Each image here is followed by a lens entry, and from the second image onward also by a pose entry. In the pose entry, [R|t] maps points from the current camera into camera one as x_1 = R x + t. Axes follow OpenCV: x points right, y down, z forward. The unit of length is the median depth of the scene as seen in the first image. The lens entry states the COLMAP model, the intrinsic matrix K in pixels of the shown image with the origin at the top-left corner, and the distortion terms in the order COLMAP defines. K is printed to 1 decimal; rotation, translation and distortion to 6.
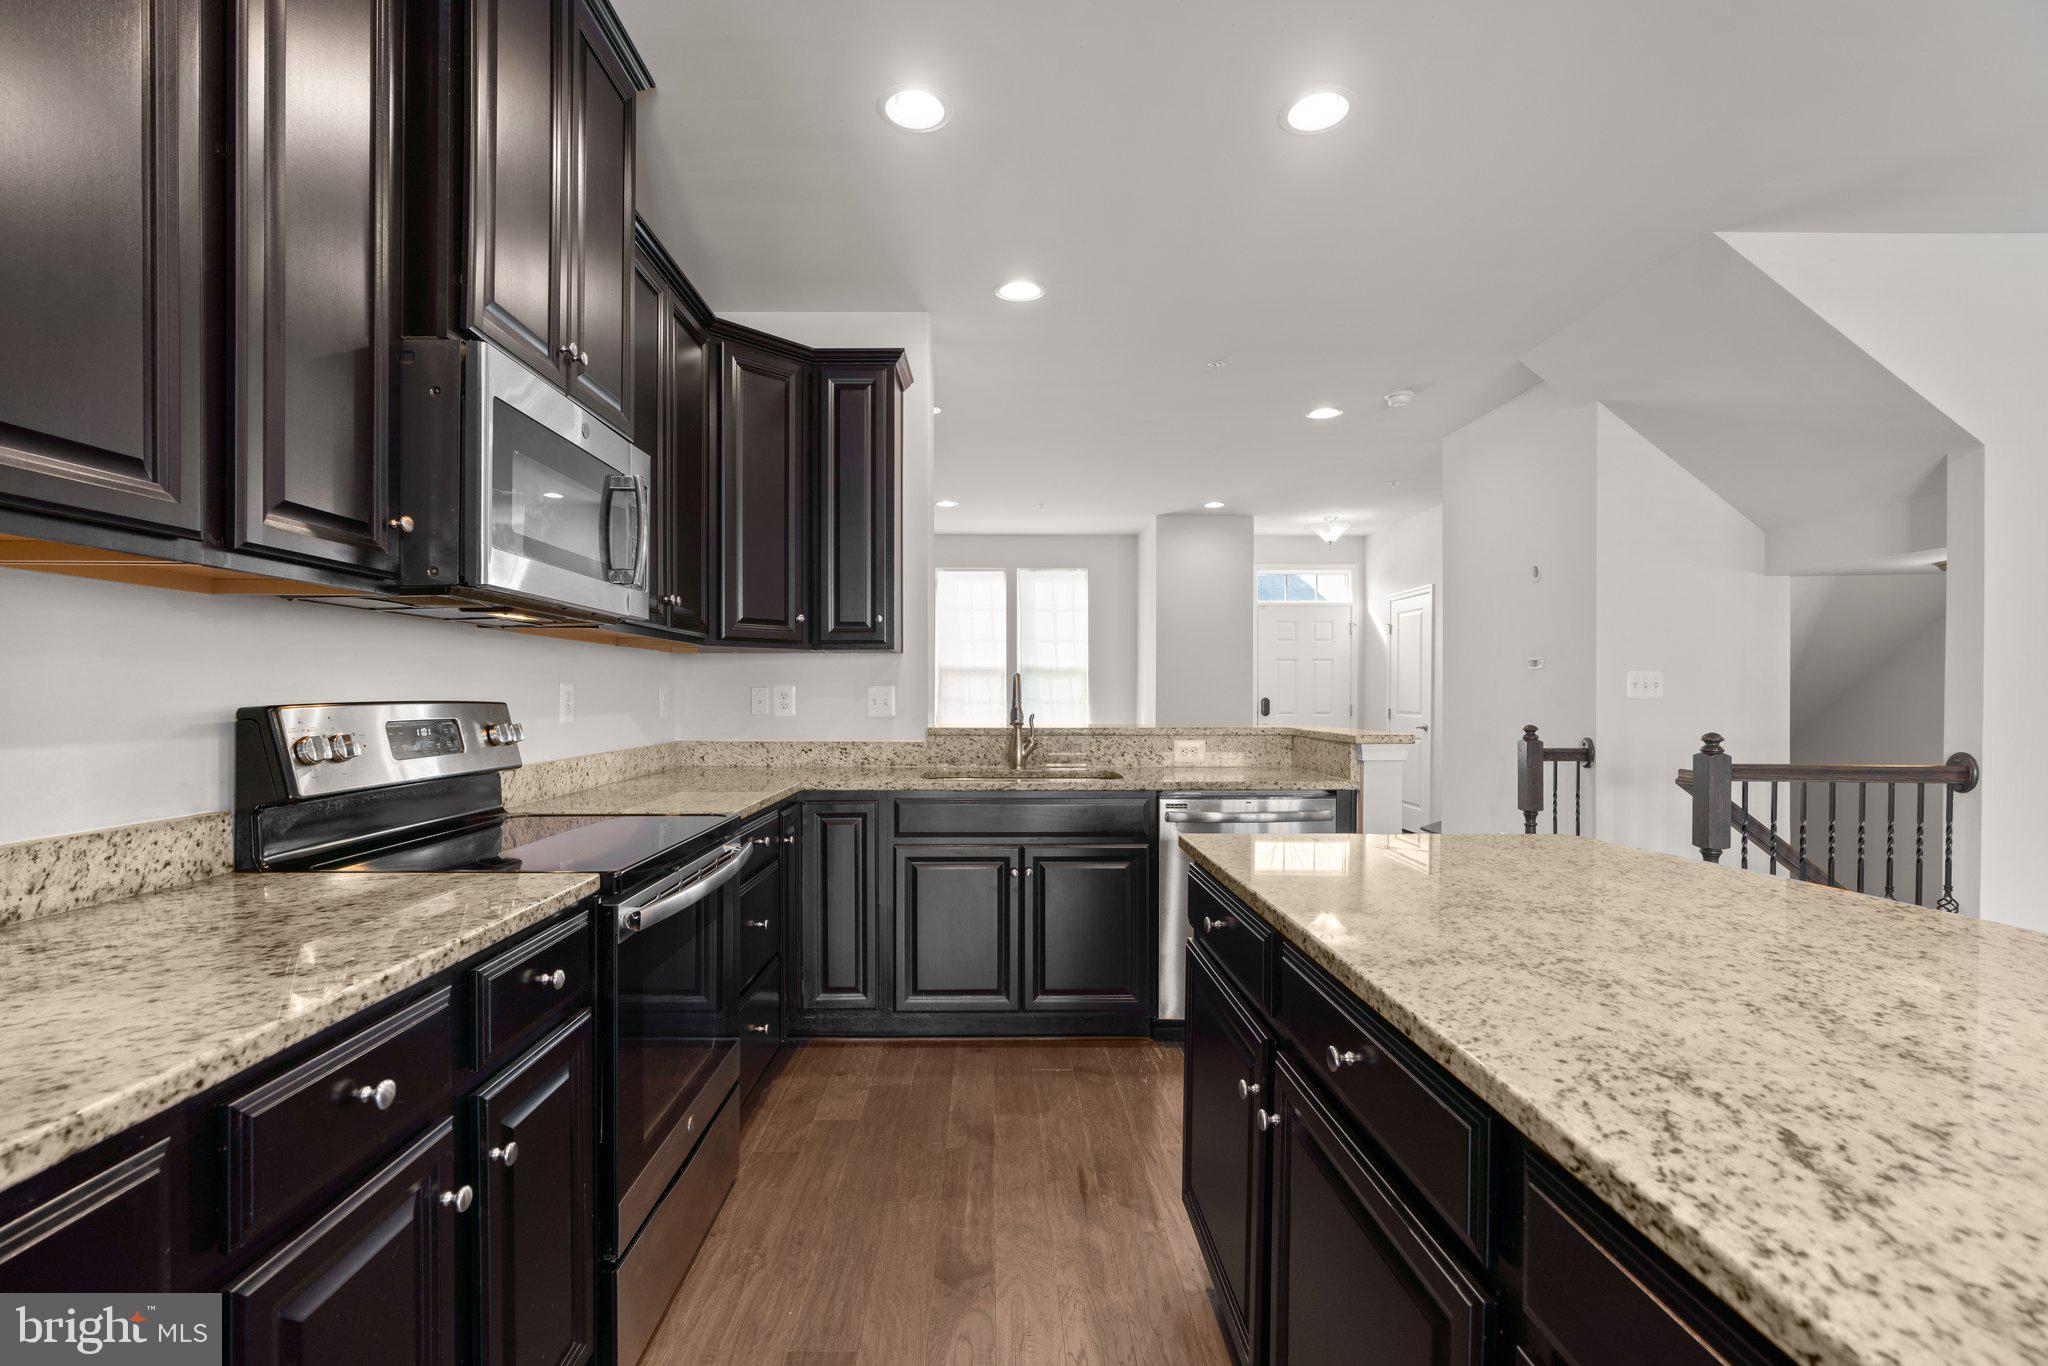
lens RADIAL K [[924.9, 0, 1014.1], [0, 924.9, 685.2], [0, 0, 1]] dist [-0.007995, 0.000200]
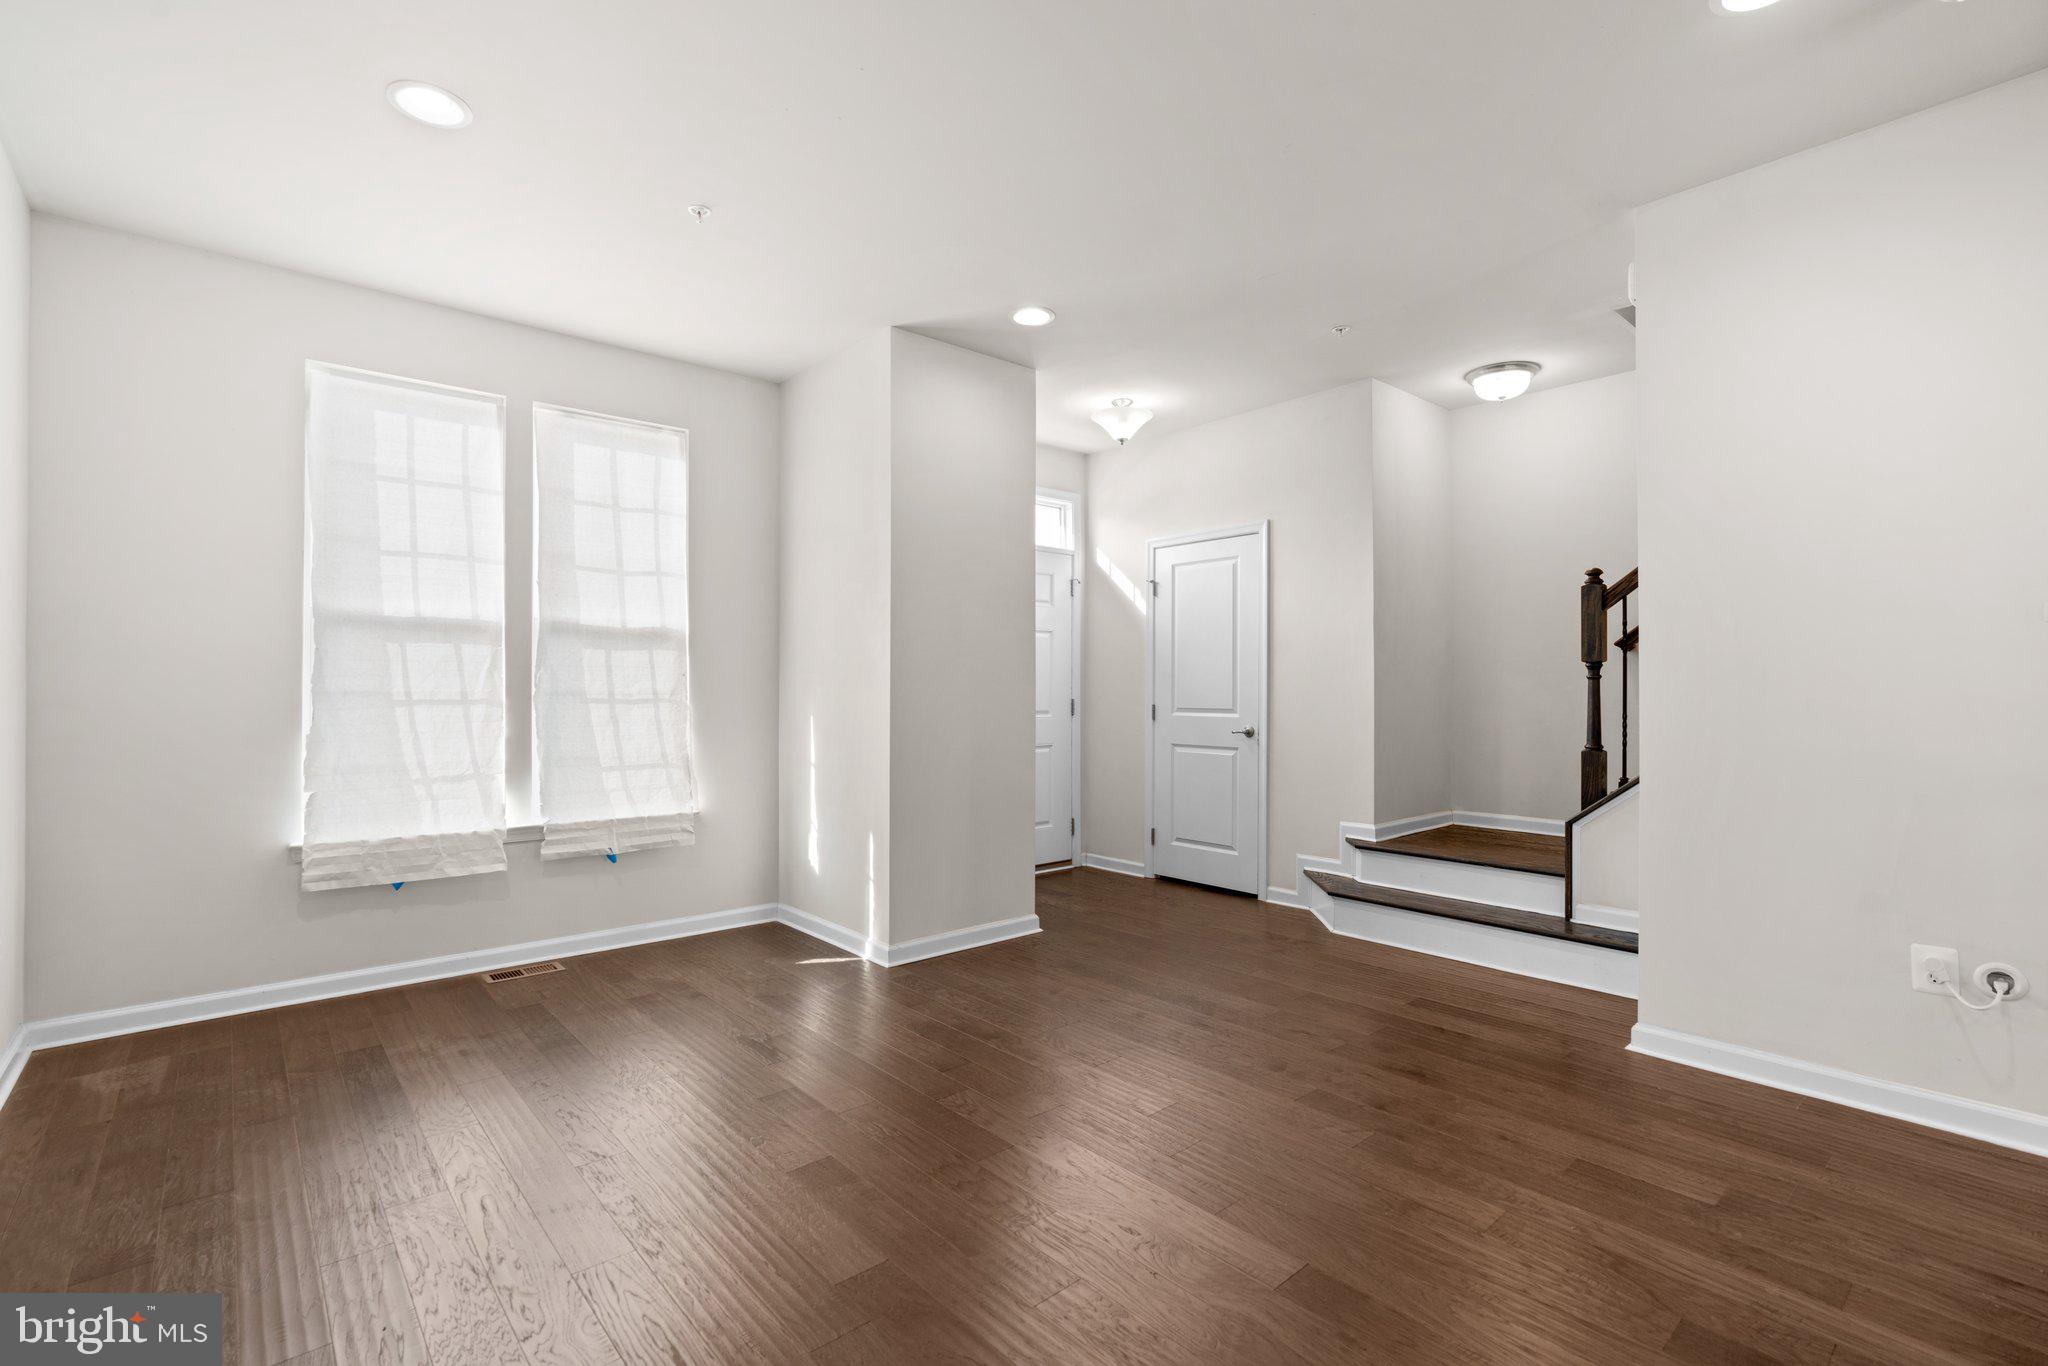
lens RADIAL K [[933.8, 0, 1021.2], [0, 933.8, 699.0], [0, 0, 1]] dist [-0.001014, 0.000072]
pose [[0.770367, -0.007994, 0.637550, -0.253525], [-0.003418, 0.999855, 0.016666, 0.022709], [-0.637591, -0.015018, 0.770228, 1.216951]]
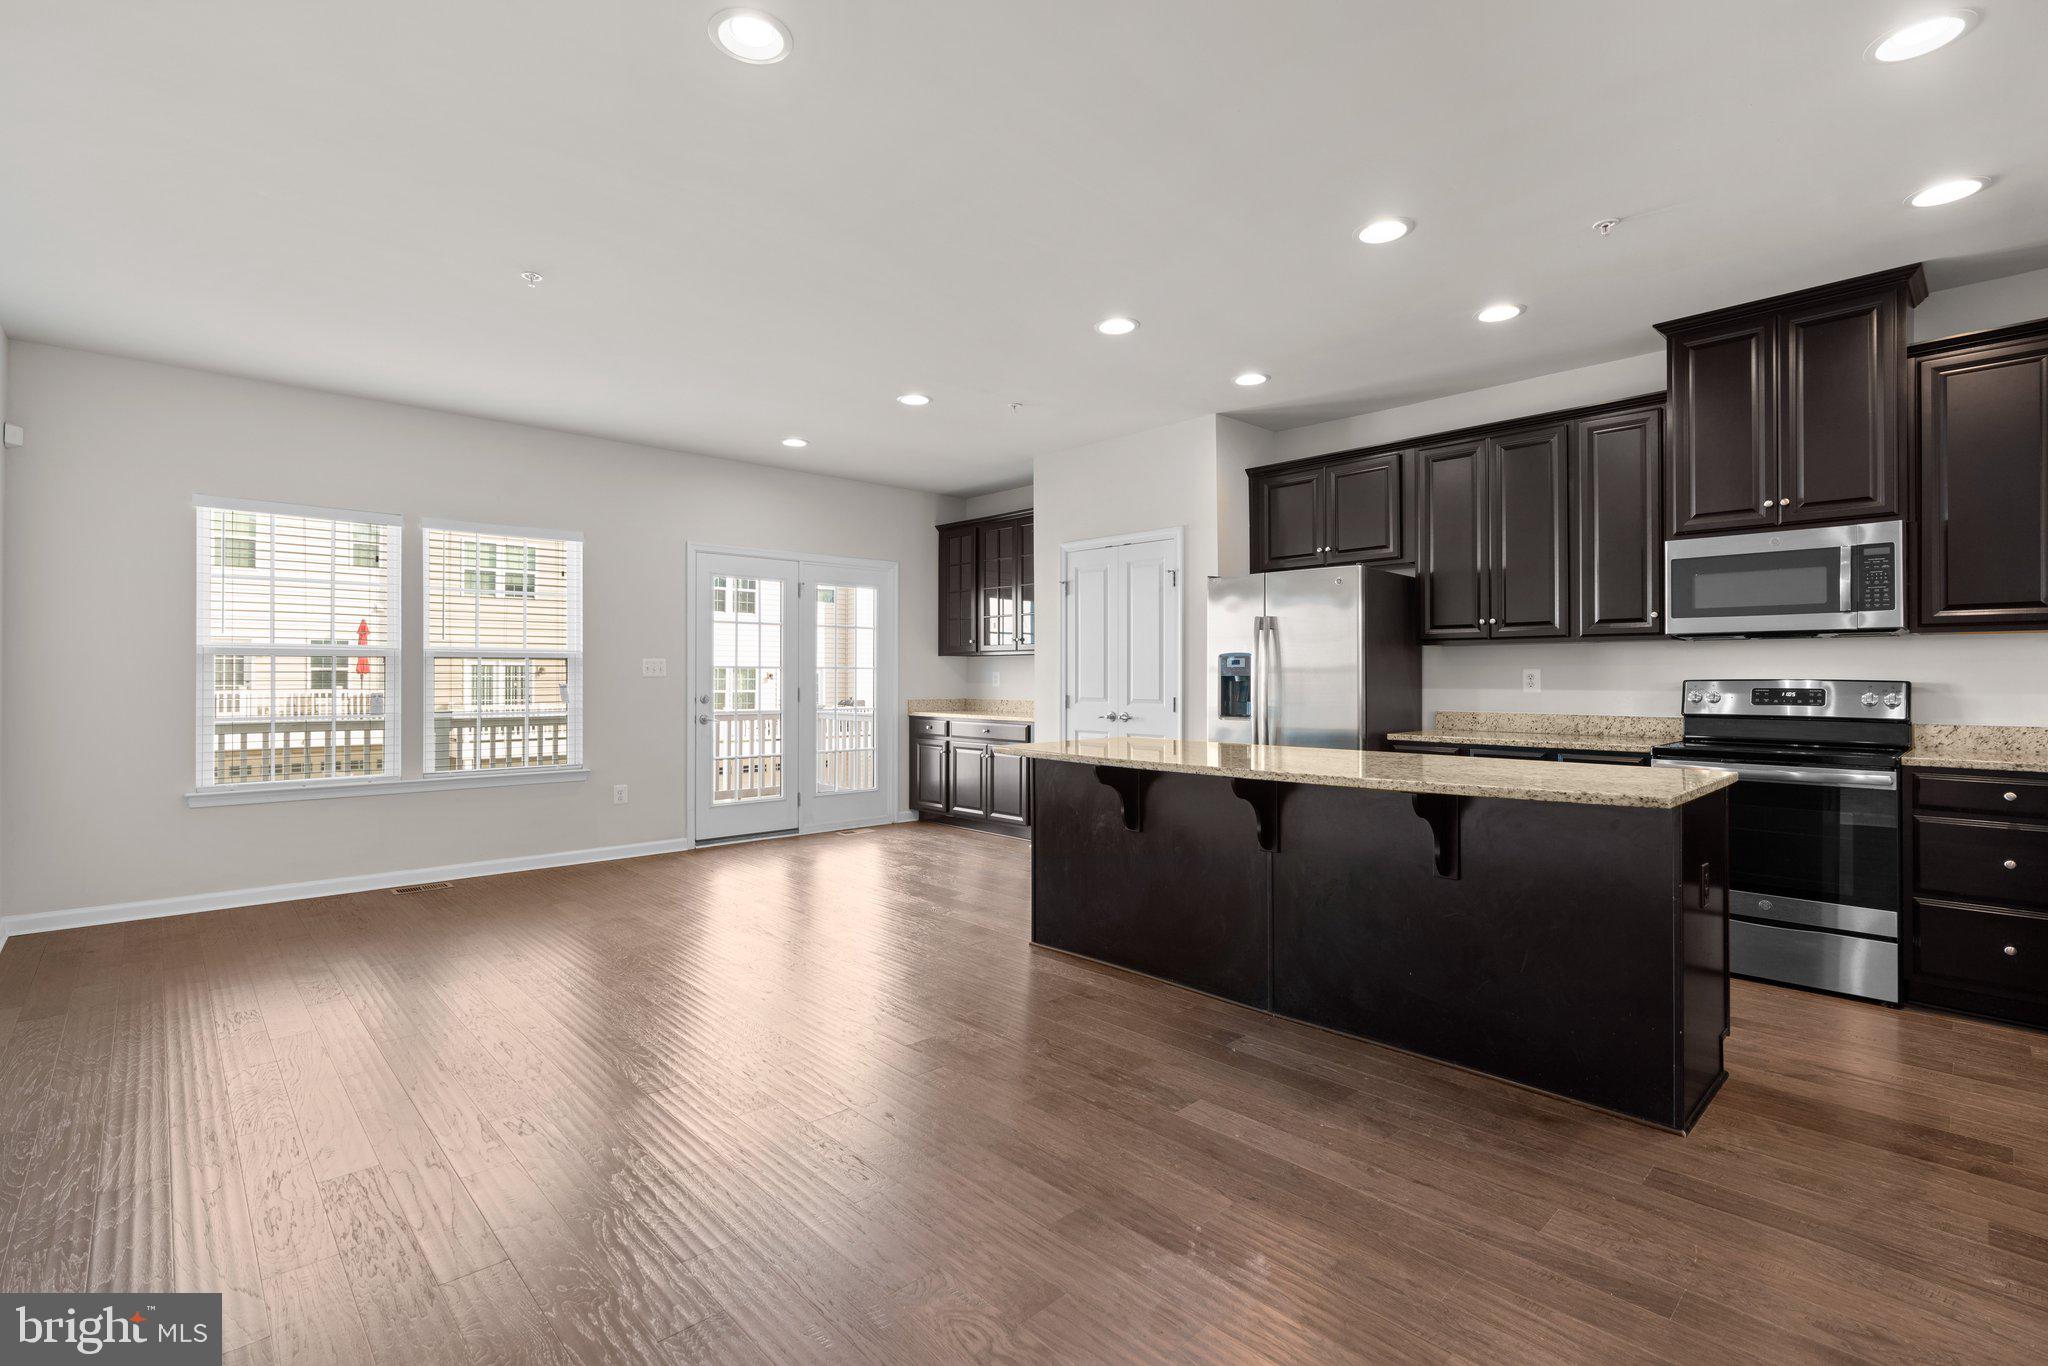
lens RADIAL K [[934.3, 0, 1022.8], [0, 934.3, 673.9], [0, 0, 1]] dist [0.000664, 0.000525]
pose [[-0.739923, -0.007040, -0.672655, 1.053183], [0.001915, 0.999919, -0.012572, 0.014414], [0.672689, -0.010591, -0.739850, 0.715810]]
